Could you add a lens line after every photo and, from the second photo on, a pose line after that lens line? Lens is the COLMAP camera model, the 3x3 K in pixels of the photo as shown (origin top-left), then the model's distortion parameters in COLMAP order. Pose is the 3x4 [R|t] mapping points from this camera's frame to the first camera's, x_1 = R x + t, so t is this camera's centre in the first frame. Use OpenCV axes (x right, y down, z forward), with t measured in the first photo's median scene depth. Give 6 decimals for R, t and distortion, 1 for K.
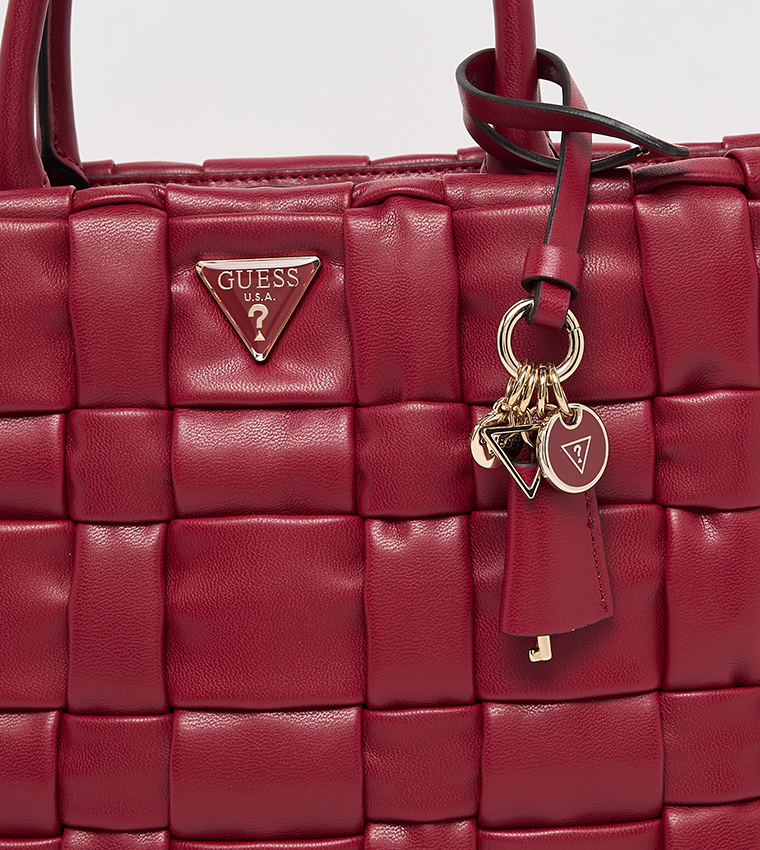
lens RADIAL K [[2358.9, 0, 380.0], [0, 2358.9, 425.0], [0, 0, 1]] dist [0.601543, -1.859893]
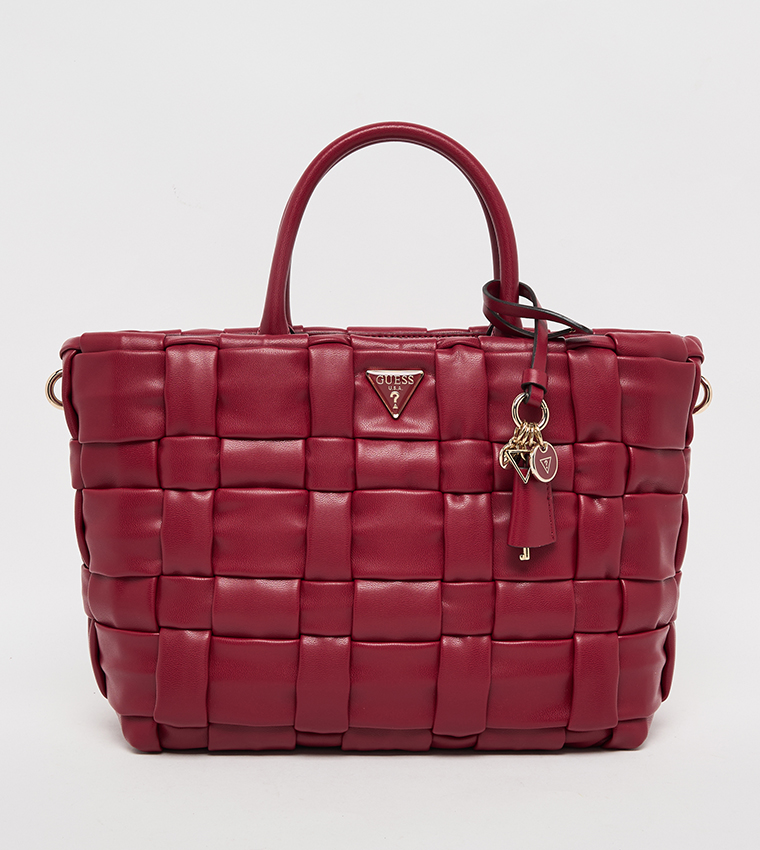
lens RADIAL K [[2358.9, 0, 380.0], [0, 2358.9, 425.0], [0, 0, 1]] dist [0.601543, -1.859893]
pose [[0.980995, 0.042653, 0.189285, -0.465558], [-0.023241, 0.994346, -0.103613, 0.199099], [-0.192634, 0.097245, 0.976440, -1.066872]]
